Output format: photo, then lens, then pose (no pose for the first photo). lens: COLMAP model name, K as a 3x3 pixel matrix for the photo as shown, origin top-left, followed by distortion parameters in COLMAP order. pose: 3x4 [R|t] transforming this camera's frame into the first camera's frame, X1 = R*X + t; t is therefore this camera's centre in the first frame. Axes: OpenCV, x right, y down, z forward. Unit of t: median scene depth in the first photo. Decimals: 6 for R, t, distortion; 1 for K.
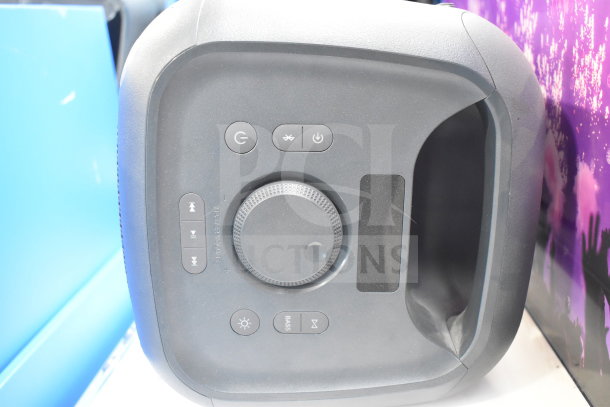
lens RADIAL K [[579.5, 0, 305.0], [0, 579.5, 203.5], [0, 0, 1]] dist [-0.009247, -0.127242]
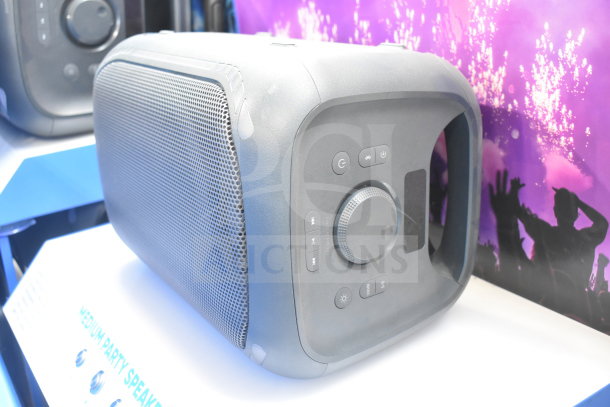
lens RADIAL K [[703.6, 0, 305.0], [0, 703.6, 203.5], [0, 0, 1]] dist [-0.067602, -0.015916]
pose [[0.820866, -0.209144, 0.531449, -1.011360], [0.198212, 0.977024, 0.078338, -0.155529], [-0.535622, 0.041035, 0.843460, -0.338990]]
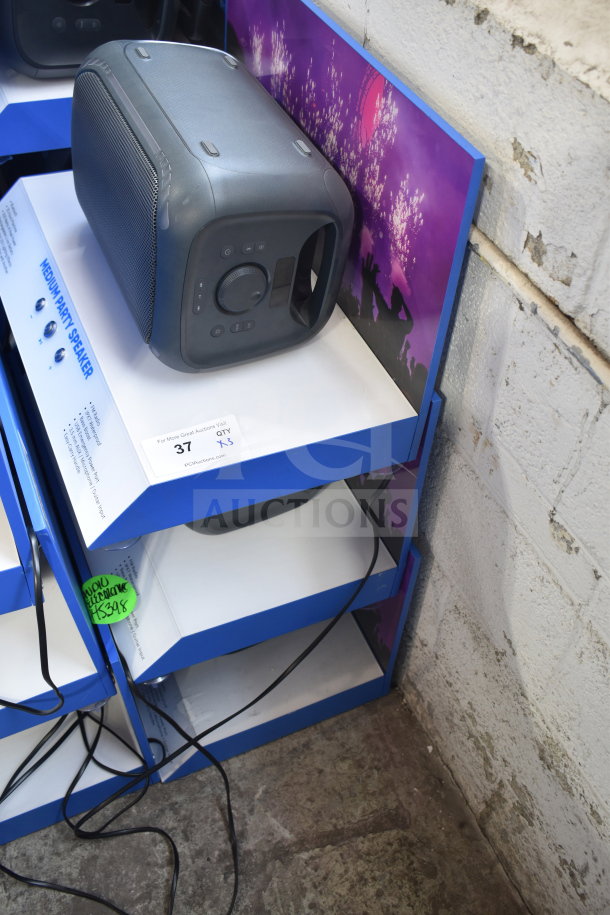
lens RADIAL K [[911.4, 0, 305.0], [0, 911.4, 457.5], [0, 0, 1]] dist [-0.071984, 0.005491]
pose [[0.881591, -0.225529, 0.414650, -1.257564], [-0.022270, 0.857616, 0.513808, -1.055750], [-0.471489, -0.462203, 0.751044, -1.727781]]
